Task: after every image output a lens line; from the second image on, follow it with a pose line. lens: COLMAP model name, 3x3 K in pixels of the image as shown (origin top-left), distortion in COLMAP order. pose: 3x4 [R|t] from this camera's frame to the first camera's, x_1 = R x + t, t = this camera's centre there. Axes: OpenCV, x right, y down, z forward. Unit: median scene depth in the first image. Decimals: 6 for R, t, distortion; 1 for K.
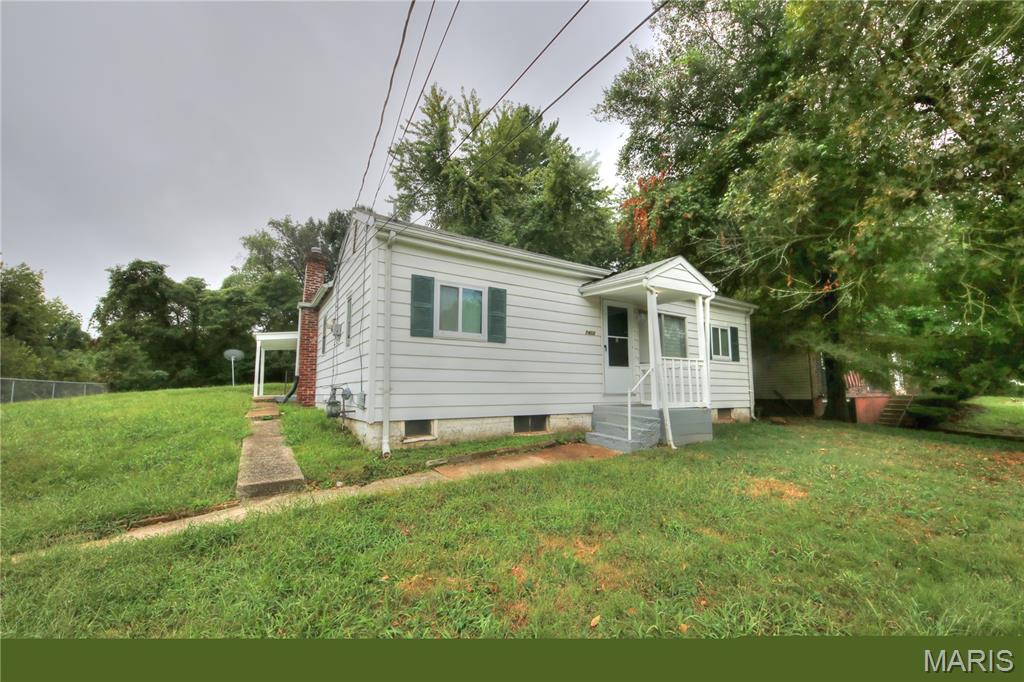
lens RADIAL K [[394.3, 0, 516.2], [0, 394.3, 341.3], [0, 0, 1]] dist [0.001696, -0.005324]
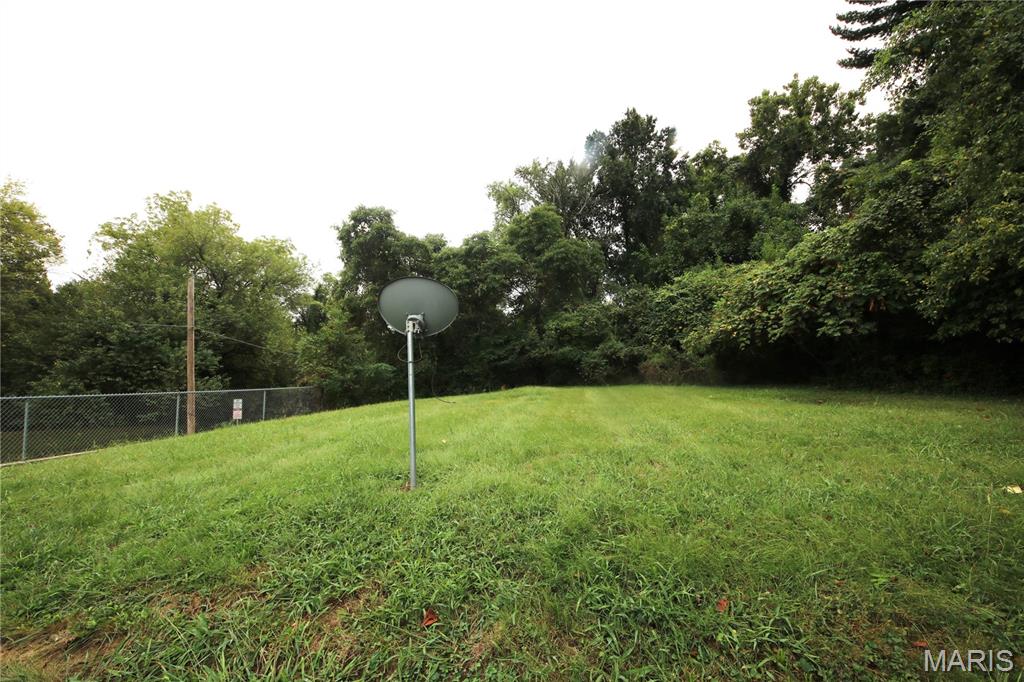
lens RADIAL K [[390.2, 0, 515.9], [0, 390.2, 344.7], [0, 0, 1]] dist [0.011827, -0.014665]
pose [[0.840393, -0.015977, -0.541743, -0.293252], [0.046959, 0.997953, 0.043414, 0.020108], [0.539940, -0.061924, 0.839423, 0.453375]]
